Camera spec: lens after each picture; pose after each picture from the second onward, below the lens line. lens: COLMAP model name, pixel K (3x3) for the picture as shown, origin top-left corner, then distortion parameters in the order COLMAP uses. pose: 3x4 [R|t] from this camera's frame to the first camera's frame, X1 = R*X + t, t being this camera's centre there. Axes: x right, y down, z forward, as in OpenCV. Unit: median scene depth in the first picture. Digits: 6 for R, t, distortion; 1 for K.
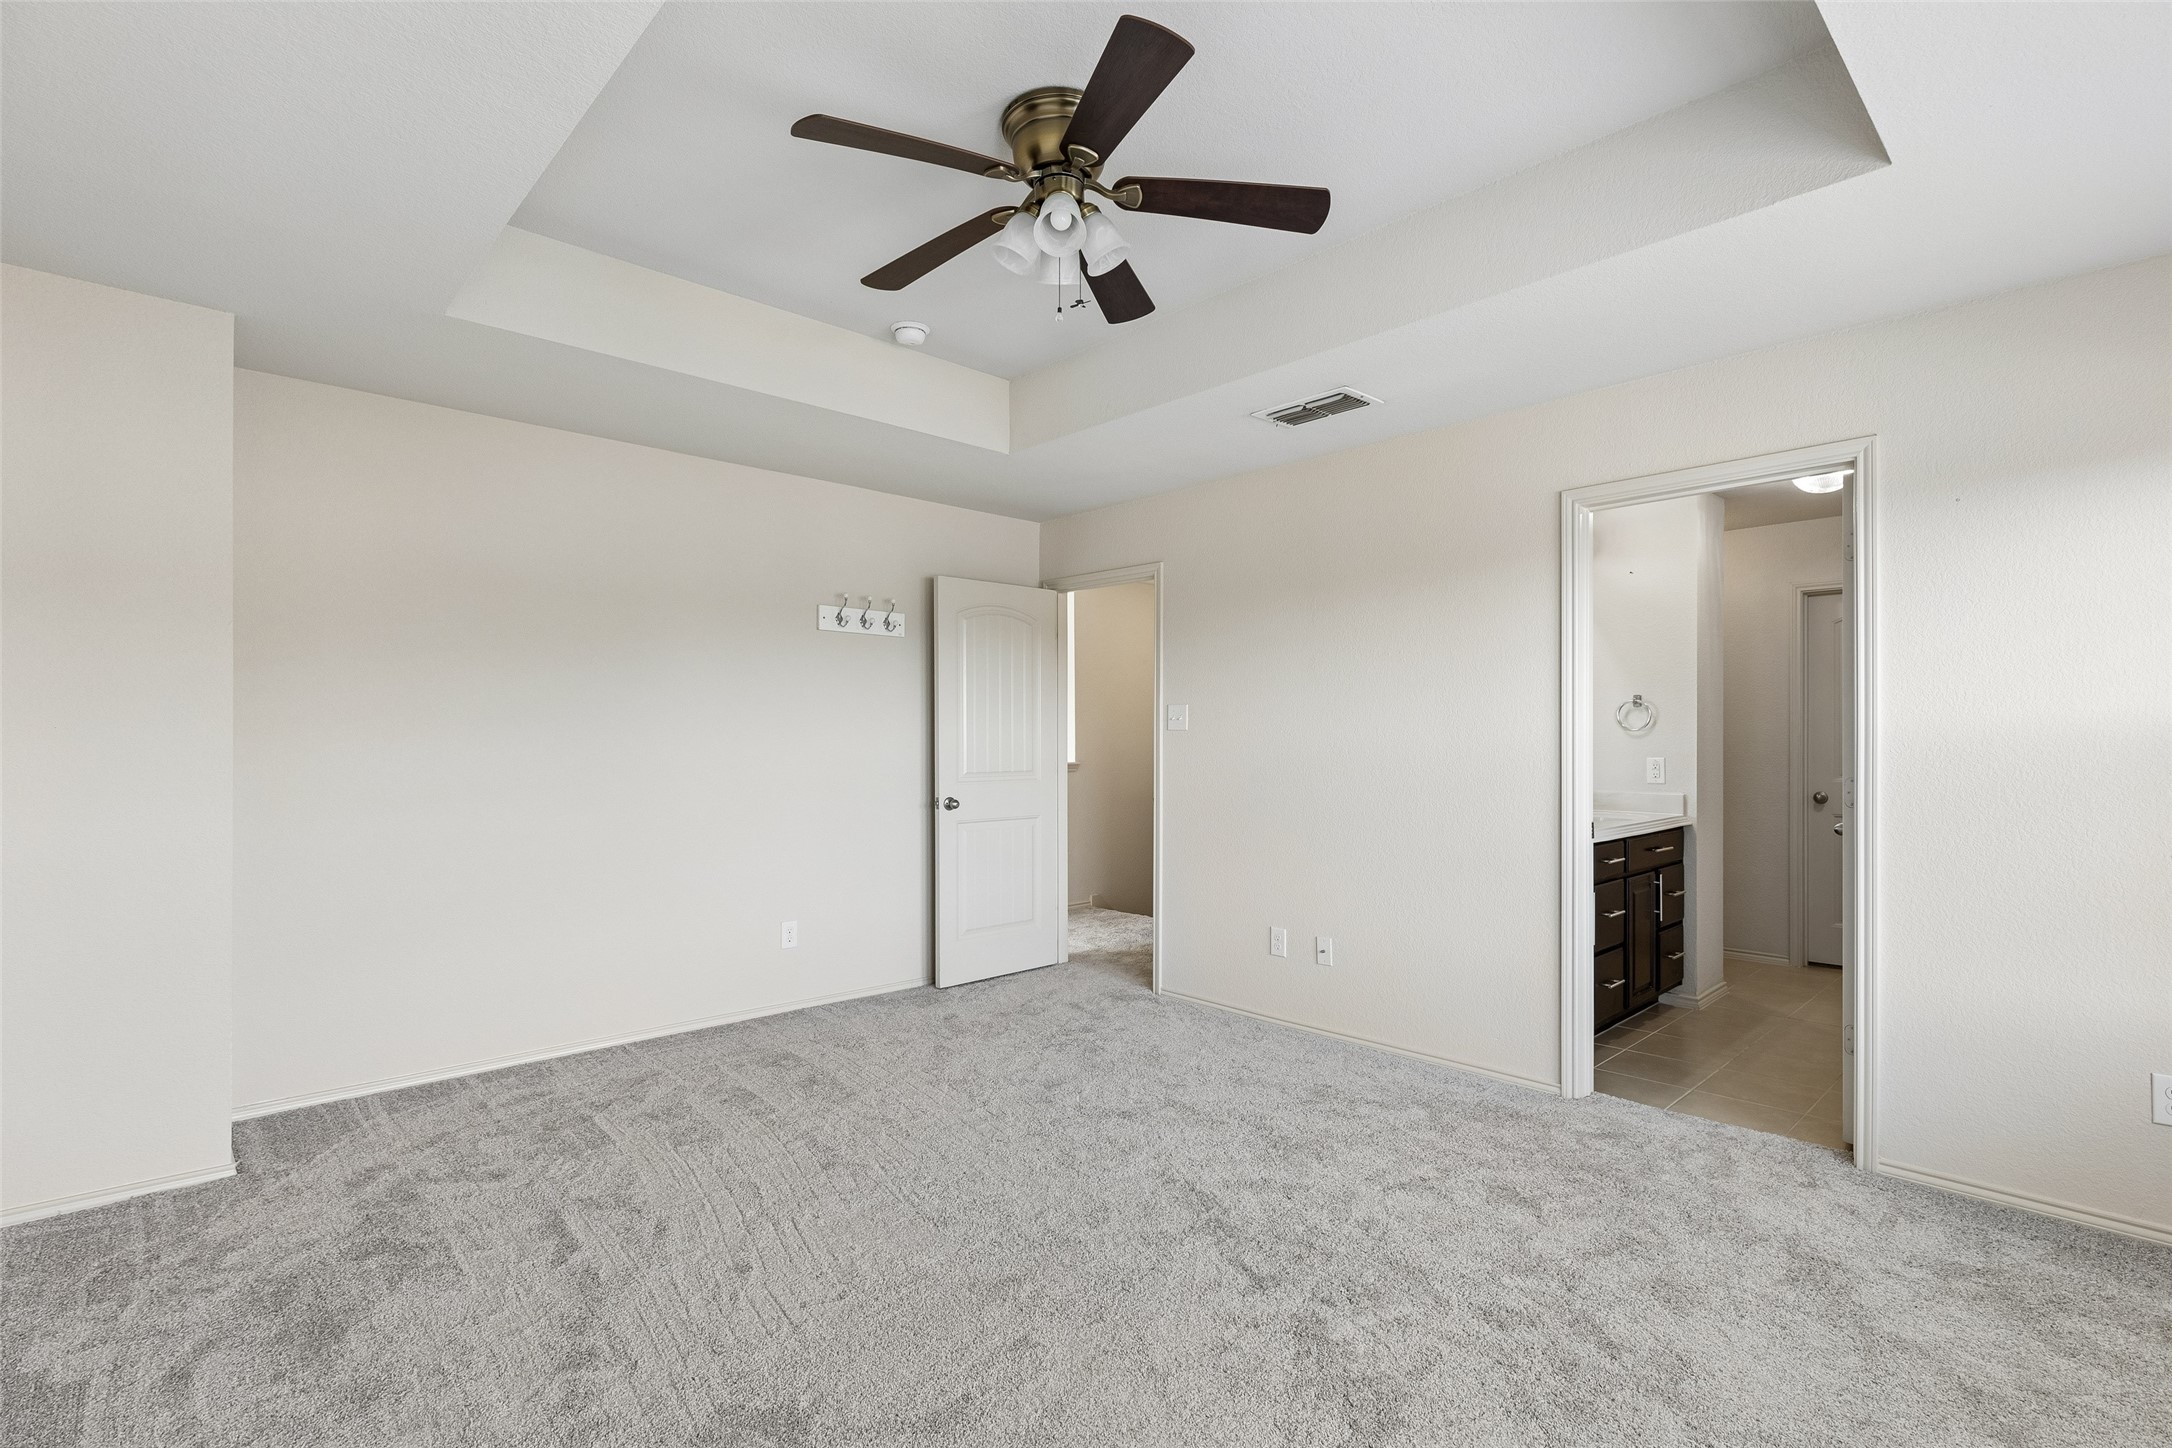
lens RADIAL K [[1020.0, 0, 1093.8], [0, 1020.0, 721.3], [0, 0, 1]] dist [0.000207, 0.000304]
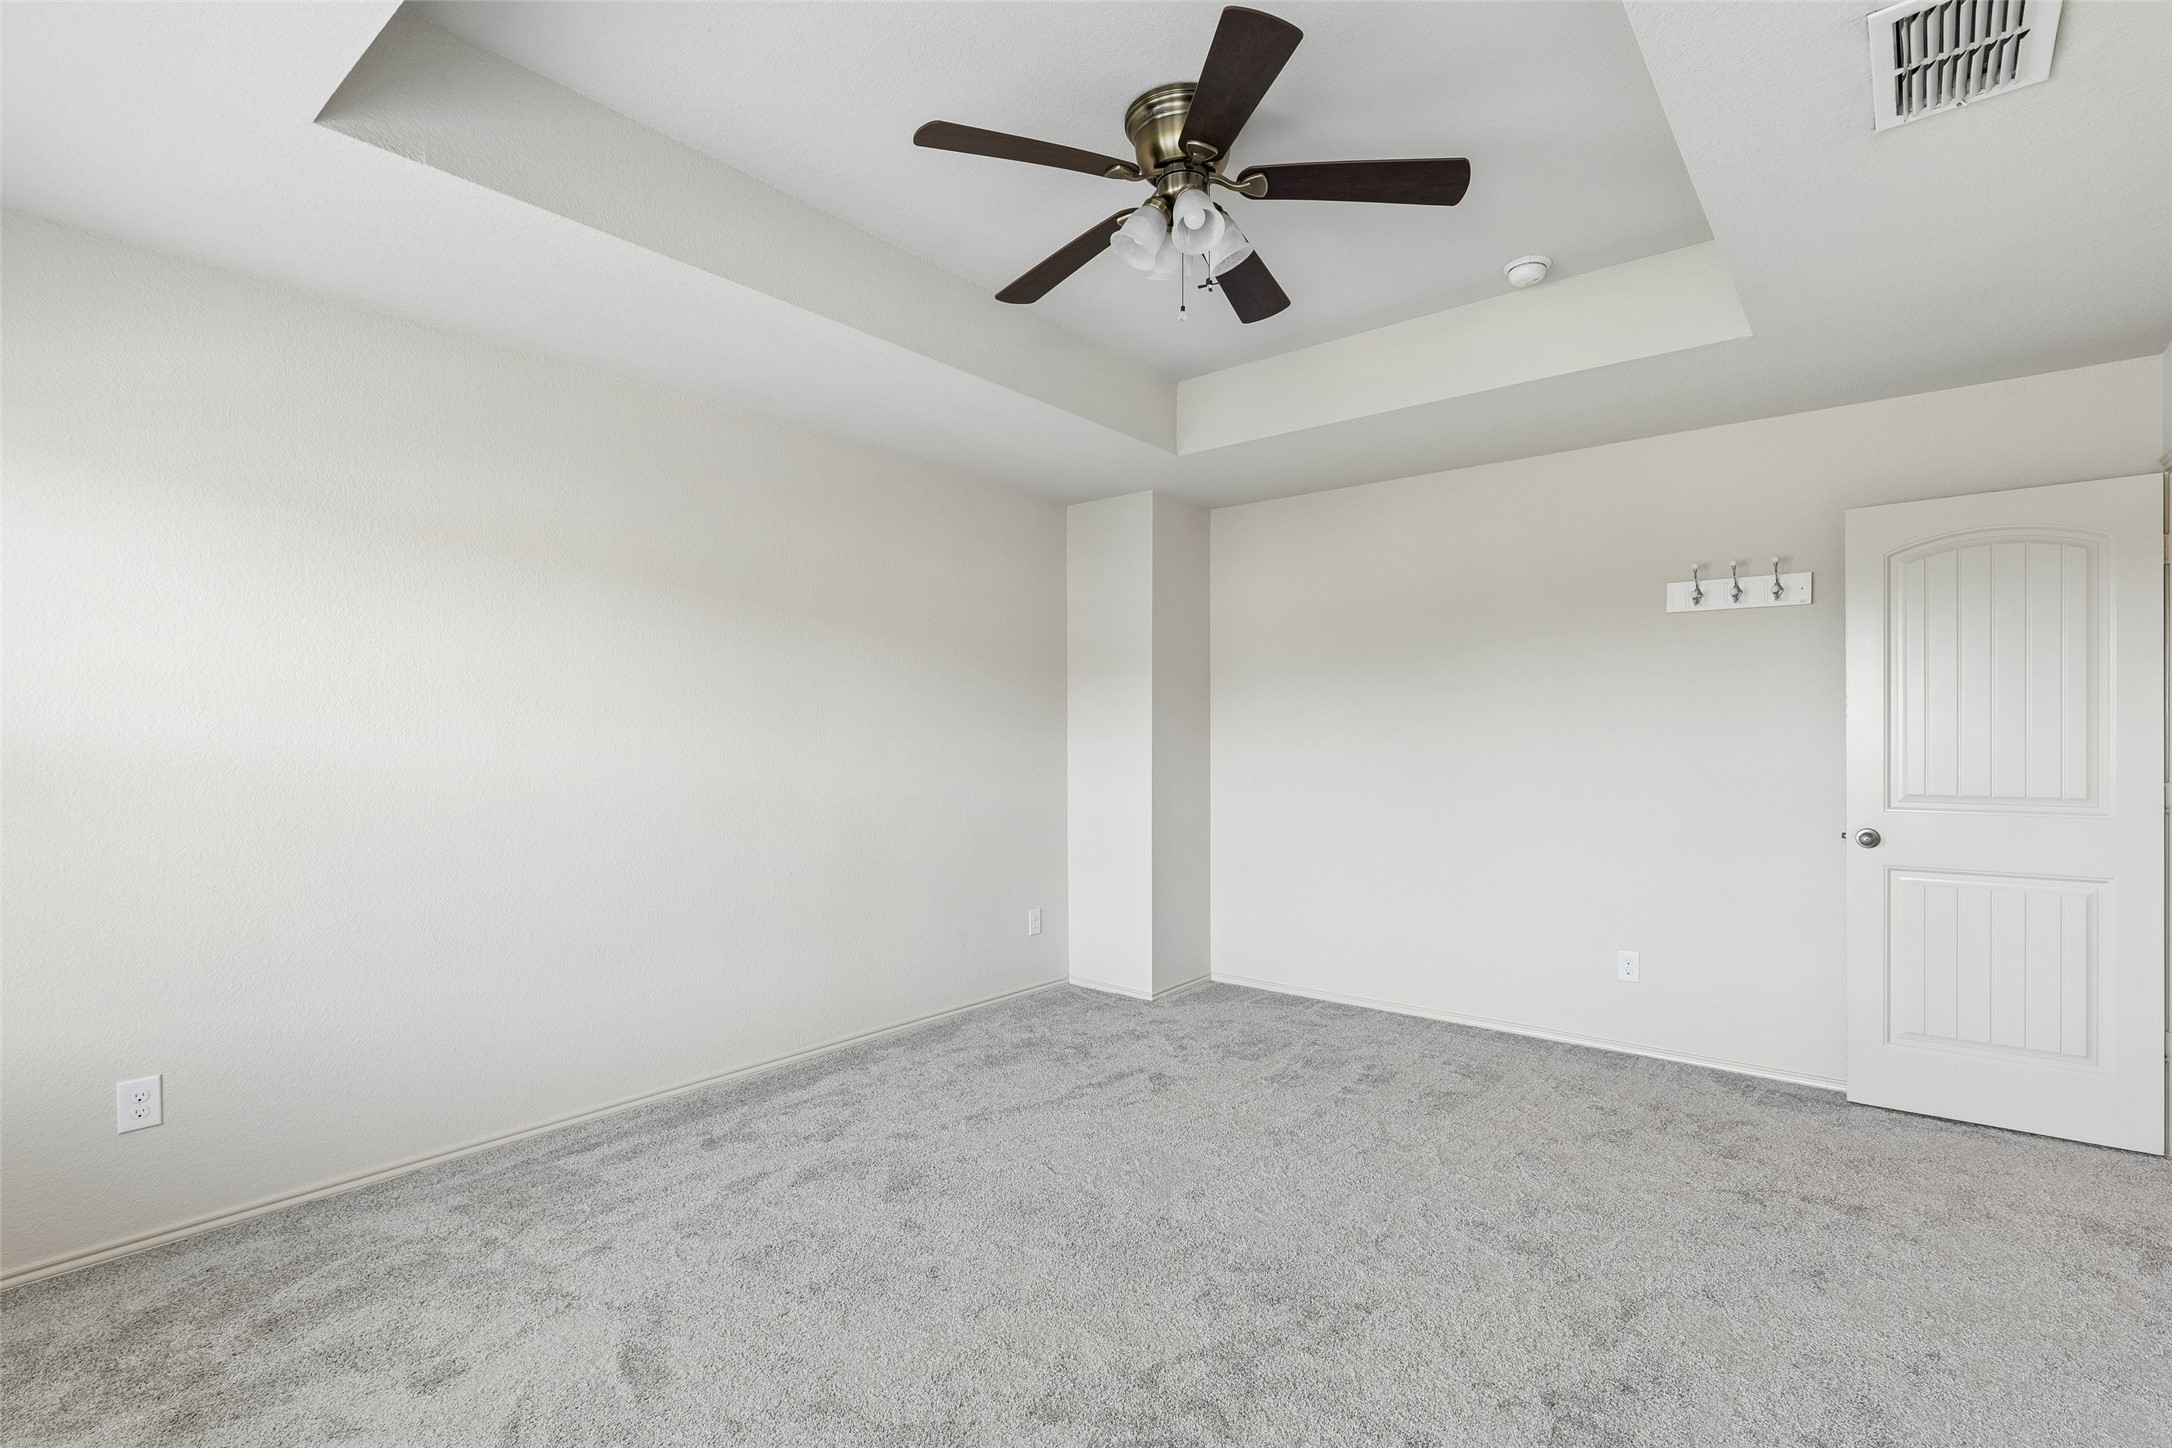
lens RADIAL K [[1020.0, 0, 1077.3], [0, 1020.0, 731.0], [0, 0, 1]] dist [0.000207, 0.000304]
pose [[0.133648, -0.004044, -0.991021, 0.979791], [0.015117, 0.999884, -0.002041, 0.003252], [0.990914, -0.014708, 0.133693, 0.801211]]
